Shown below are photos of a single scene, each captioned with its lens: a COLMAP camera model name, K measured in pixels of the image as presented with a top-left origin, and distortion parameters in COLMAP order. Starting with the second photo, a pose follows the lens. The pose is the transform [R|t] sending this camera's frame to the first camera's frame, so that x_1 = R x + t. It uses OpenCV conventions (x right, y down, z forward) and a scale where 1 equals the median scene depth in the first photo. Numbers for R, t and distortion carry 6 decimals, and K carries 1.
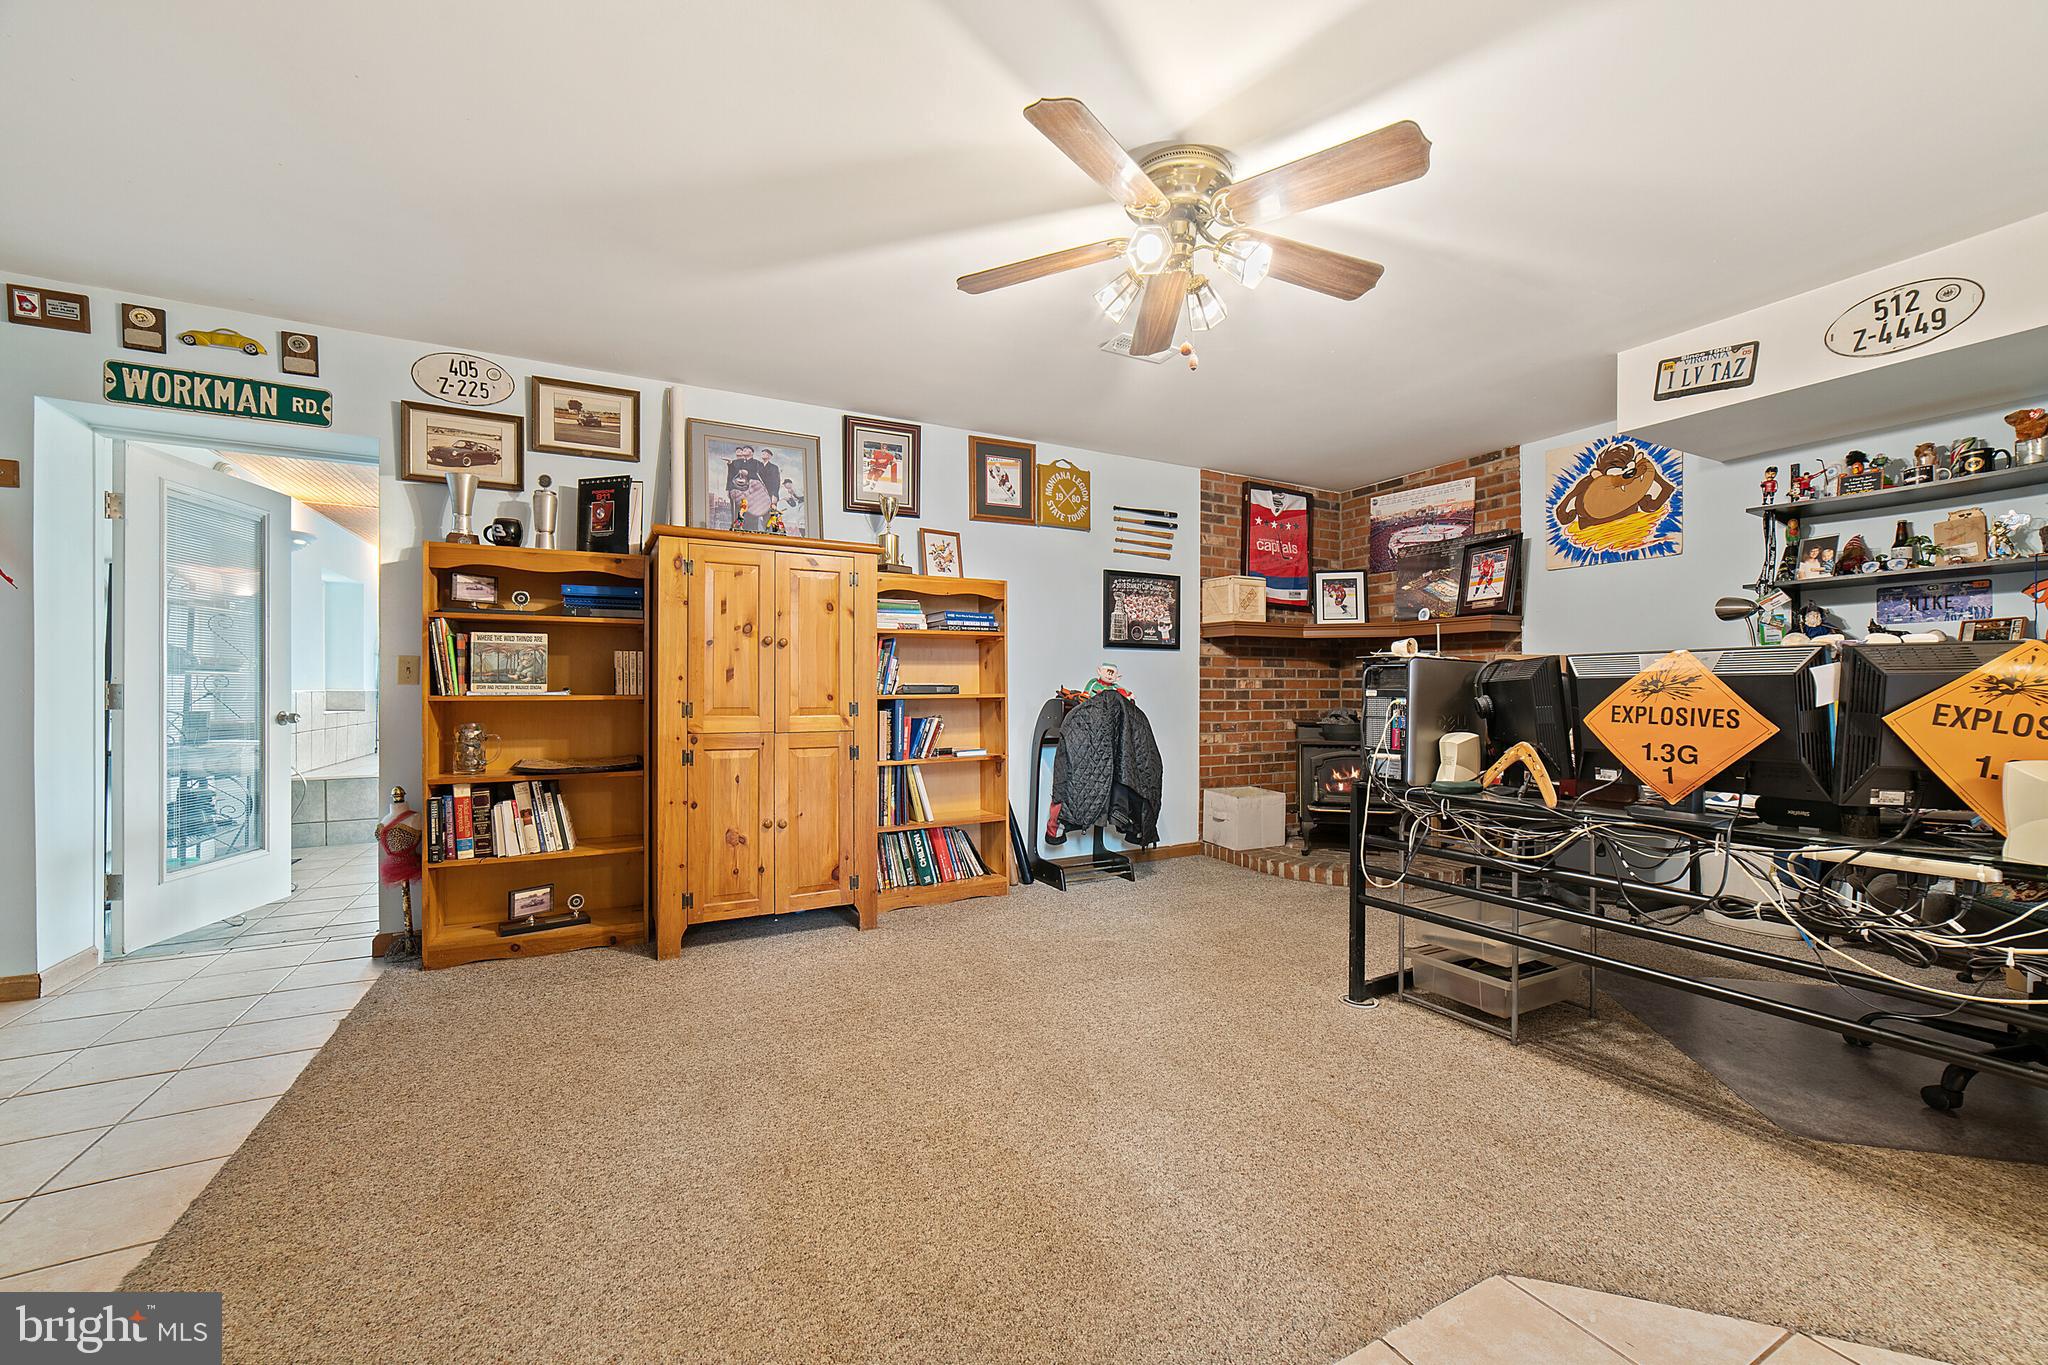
lens RADIAL K [[802.2, 0, 1026.3], [0, 802.2, 685.5], [0, 0, 1]] dist [-0.016301, 0.000316]
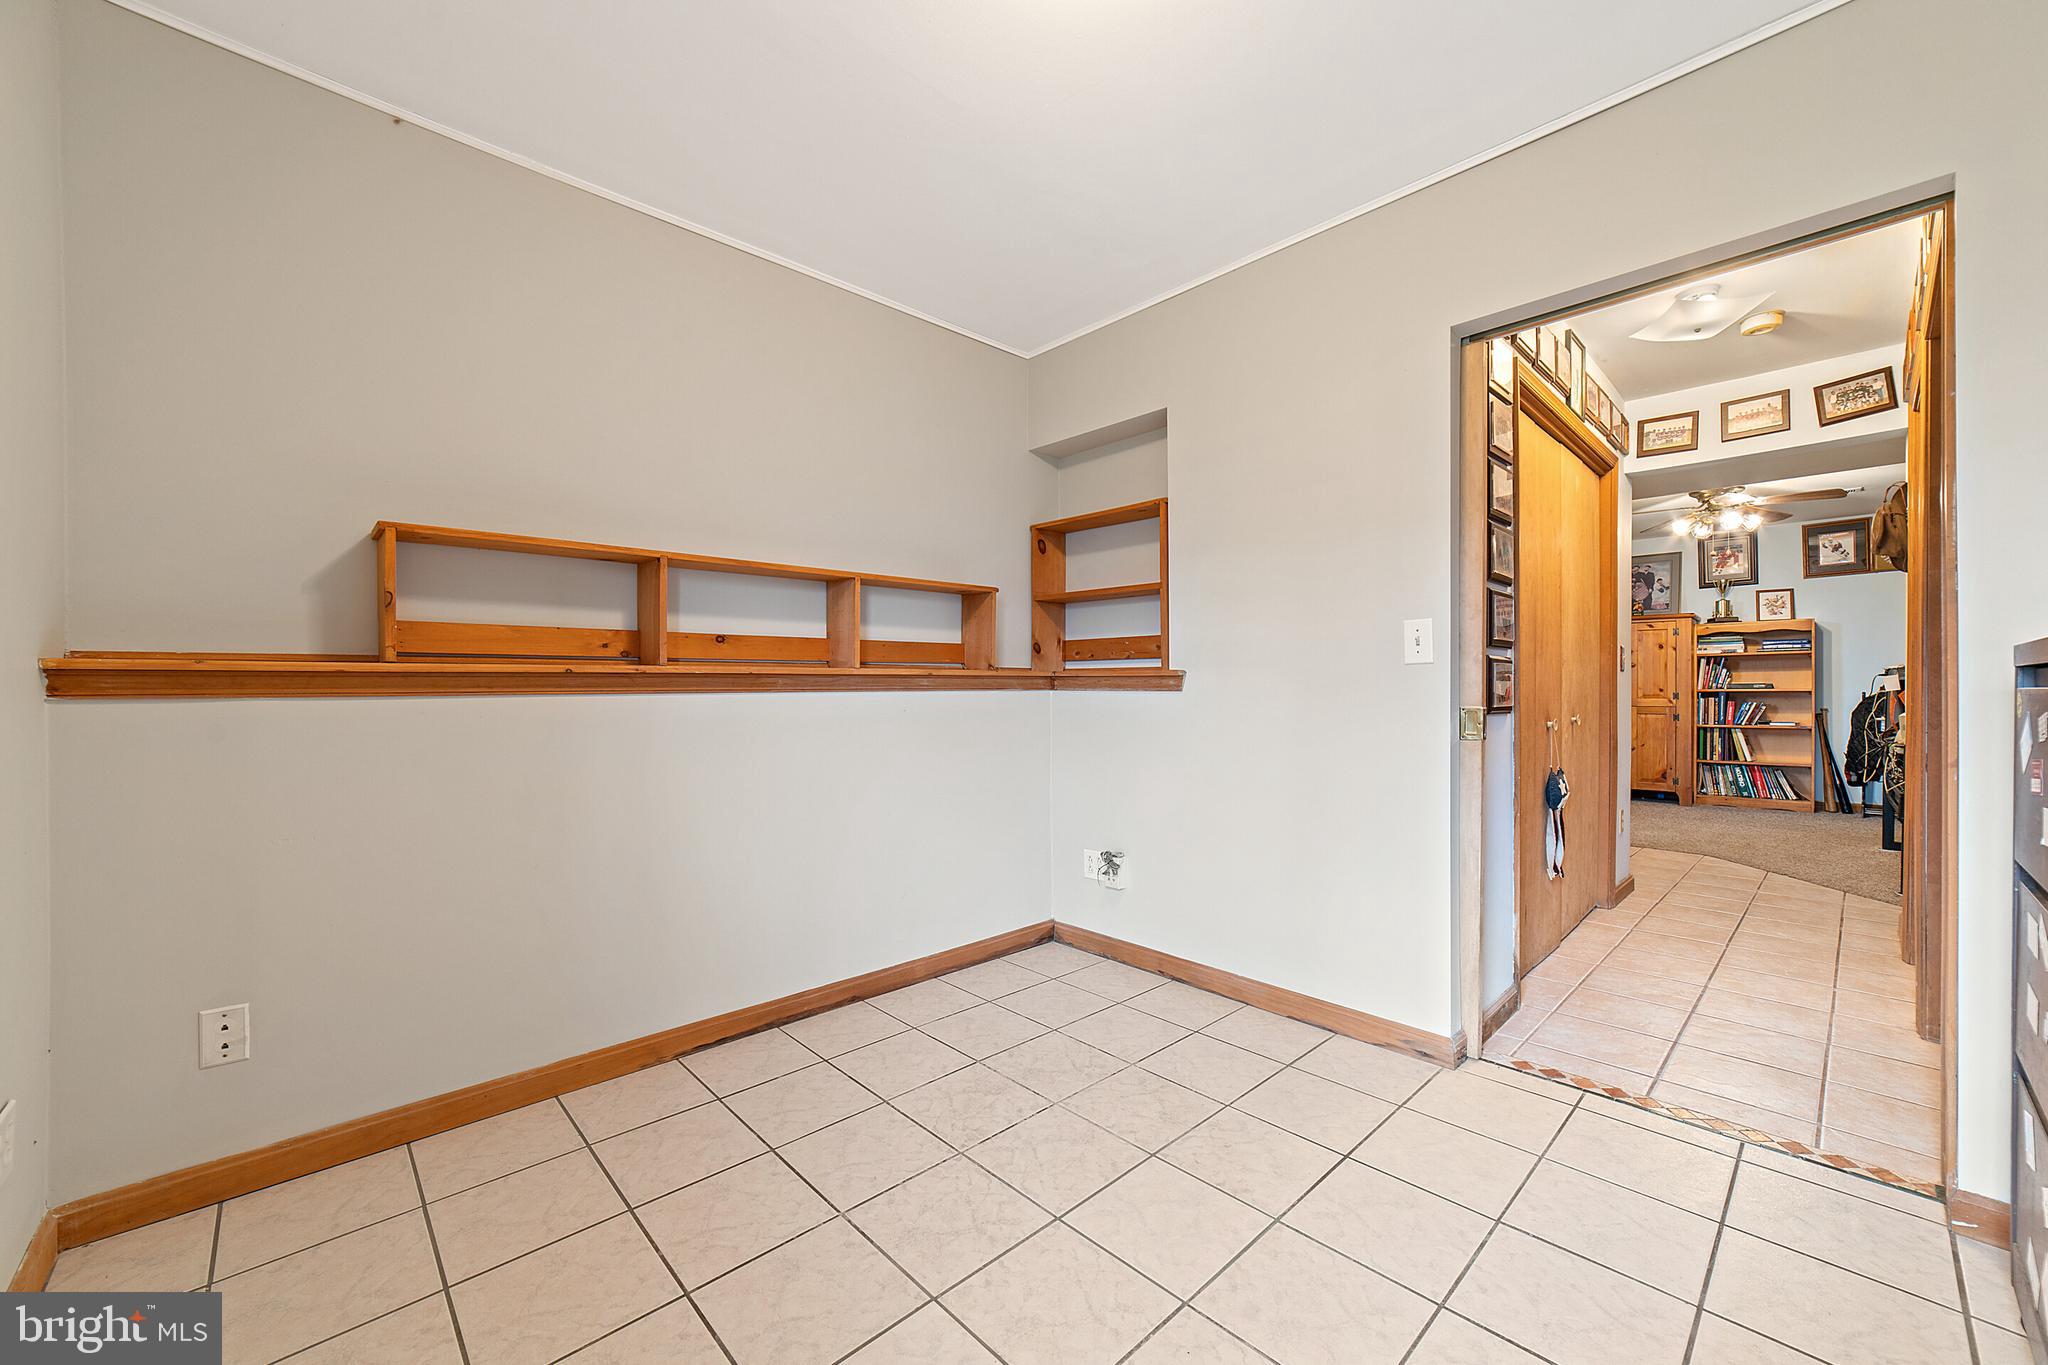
lens RADIAL K [[802.2, 0, 1022.2], [0, 802.2, 683.8], [0, 0, 1]] dist [-0.016301, 0.000316]
pose [[0.277082, -0.005152, -0.960832, 1.107017], [0.002532, 0.999986, -0.004632, 0.003195], [0.960843, -0.001149, 0.277091, -1.008674]]
